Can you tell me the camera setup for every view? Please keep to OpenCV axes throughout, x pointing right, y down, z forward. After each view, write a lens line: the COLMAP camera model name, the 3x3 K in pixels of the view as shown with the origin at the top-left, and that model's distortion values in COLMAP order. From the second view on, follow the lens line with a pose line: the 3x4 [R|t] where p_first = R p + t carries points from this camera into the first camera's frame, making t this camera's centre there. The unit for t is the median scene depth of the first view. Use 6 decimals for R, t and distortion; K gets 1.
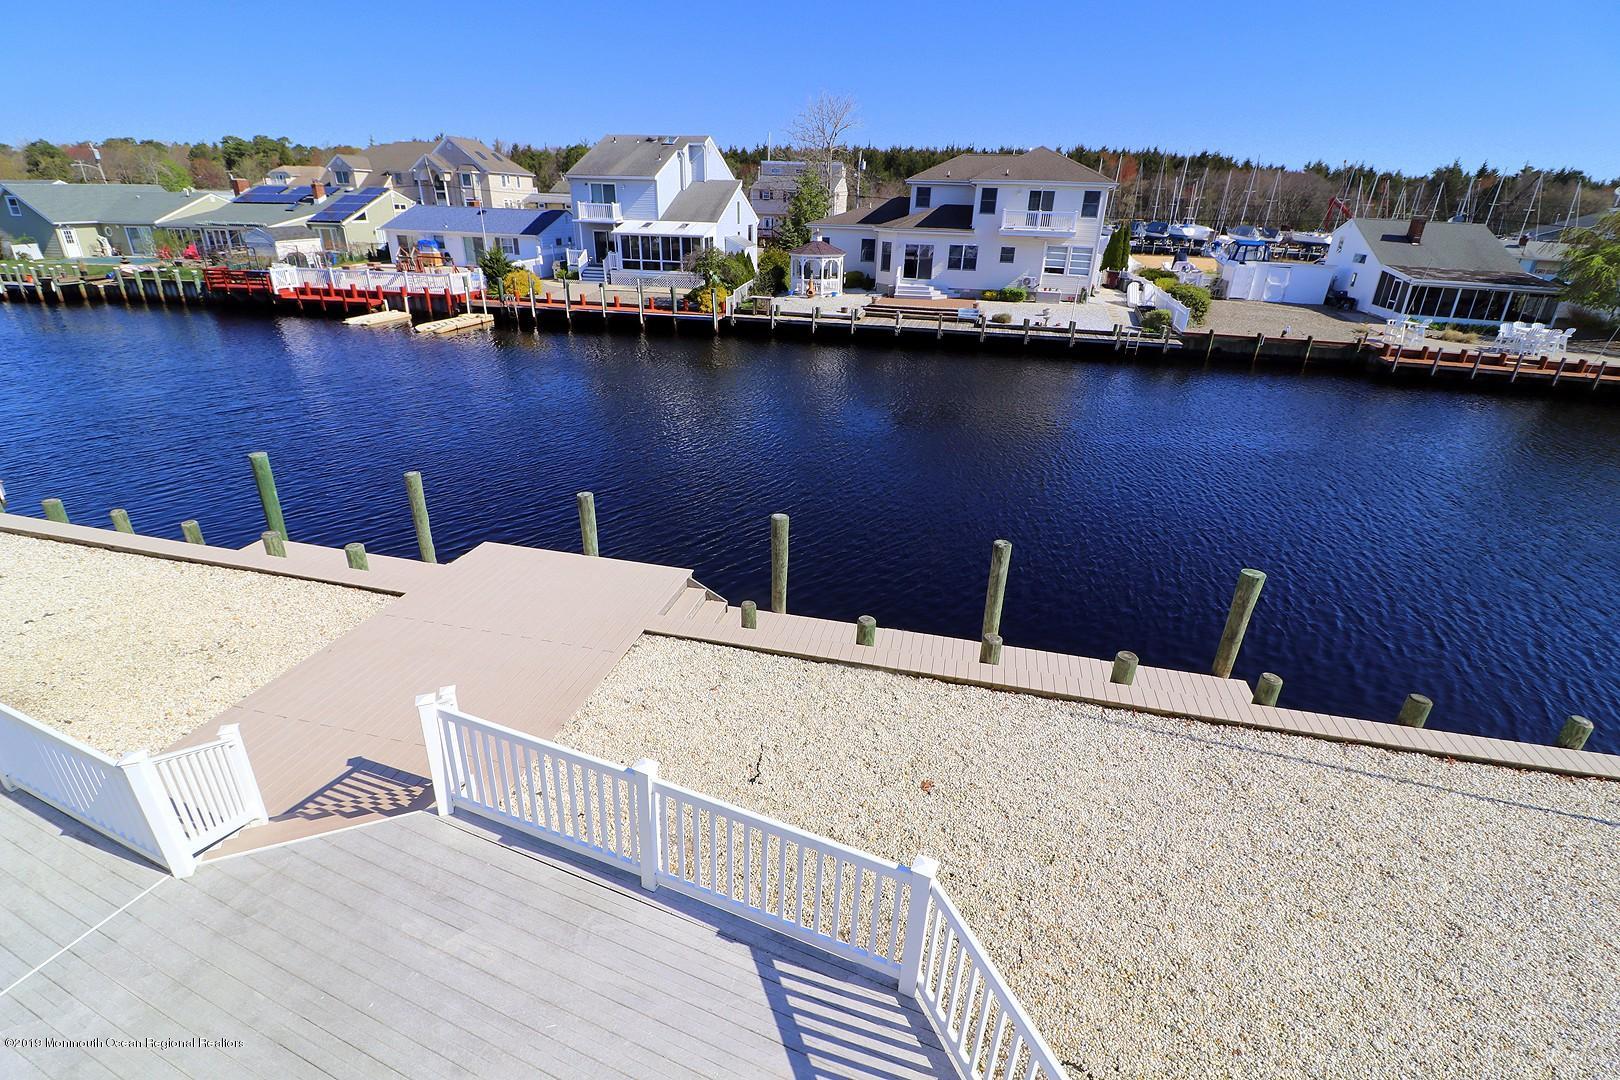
lens RADIAL K [[755.9, 0, 813.4], [0, 755.9, 540.7], [0, 0, 1]] dist [-0.014568, -0.008783]
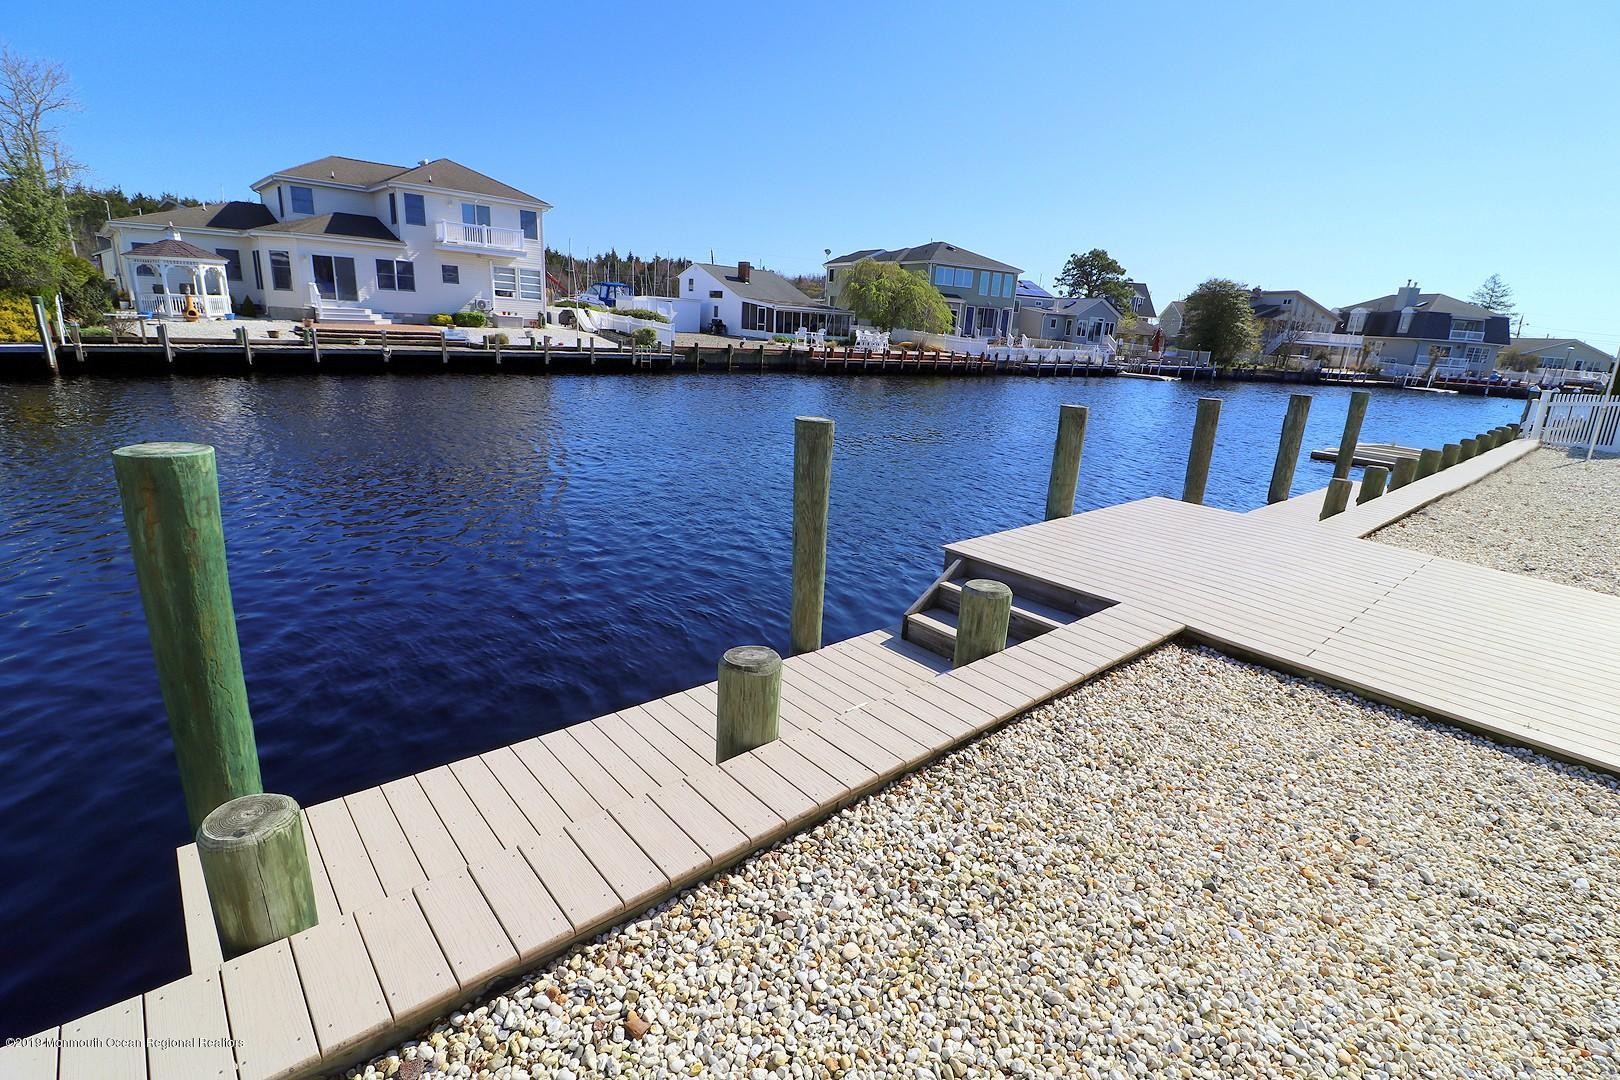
lens RADIAL K [[755.9, 0, 813.4], [0, 755.9, 540.7], [0, 0, 1]] dist [-0.014568, -0.008783]
pose [[0.562732, -0.219088, 0.797078, -0.256589], [0.297692, 0.953253, 0.051847, -0.013839], [-0.771176, 0.208108, 0.601647, 0.237693]]
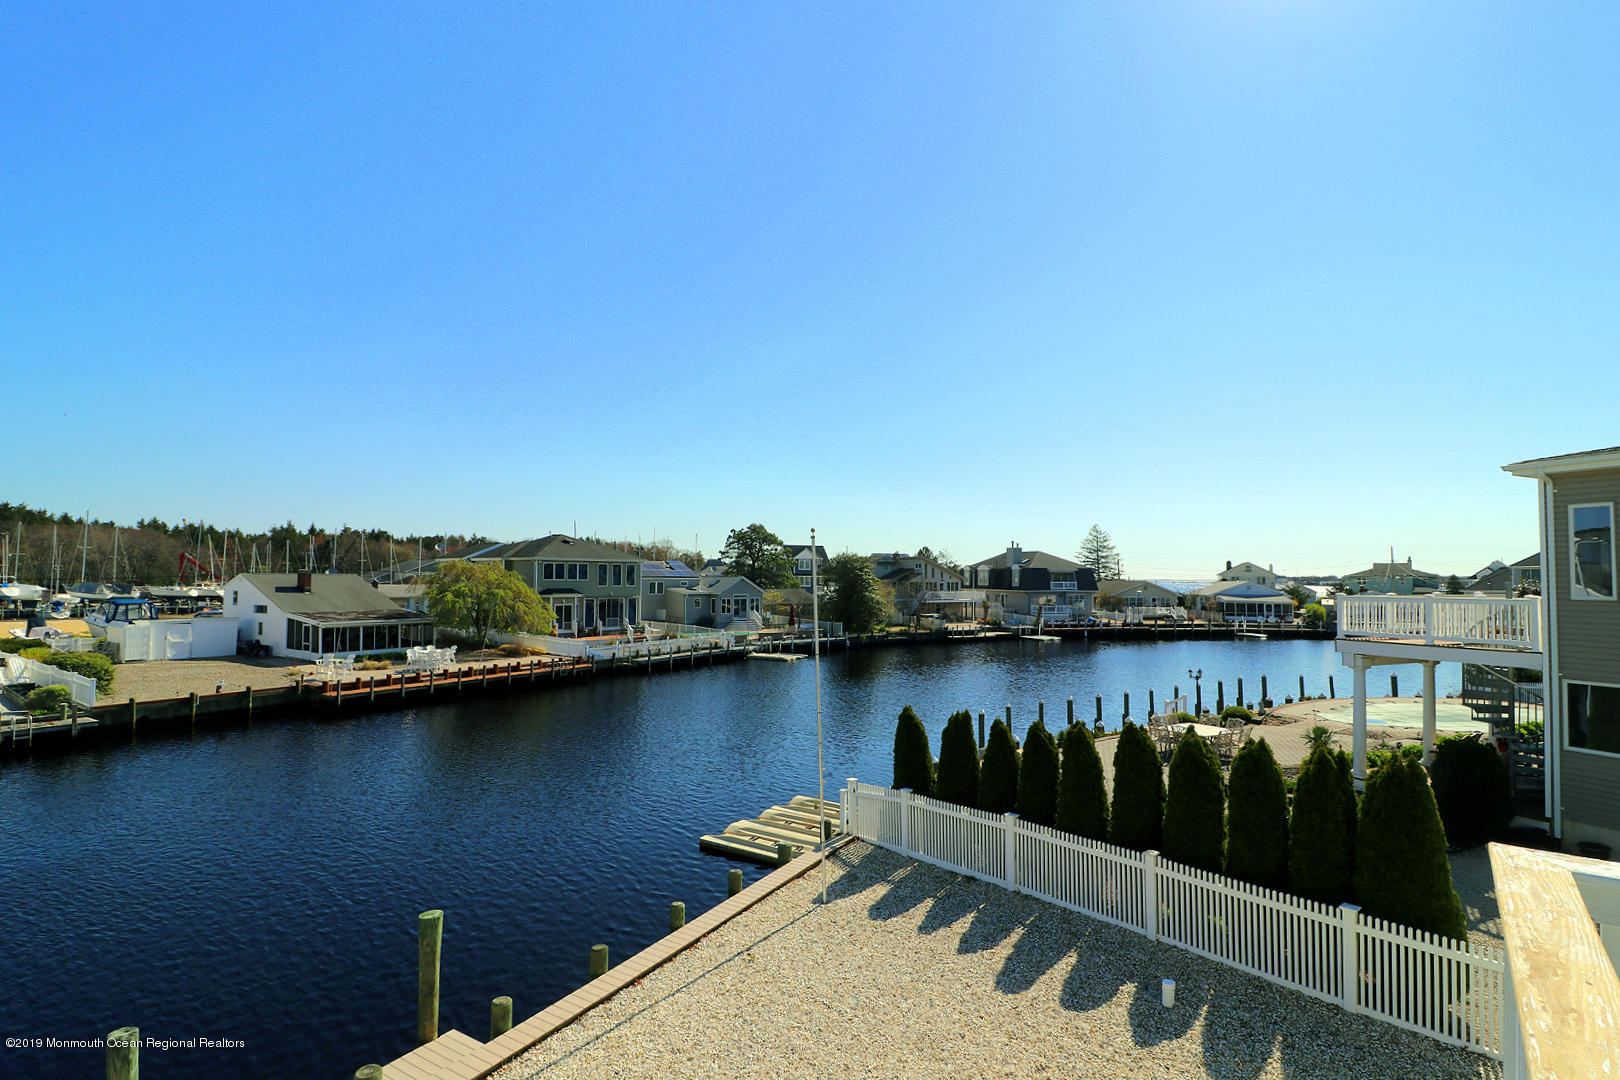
lens RADIAL K [[755.9, 0, 813.4], [0, 755.9, 540.7], [0, 0, 1]] dist [-0.014568, -0.008783]
pose [[0.283027, 0.025554, 0.958772, -0.056908], [0.391885, 0.909312, -0.139919, -0.017064], [-0.875398, 0.415329, 0.247345, 0.026504]]
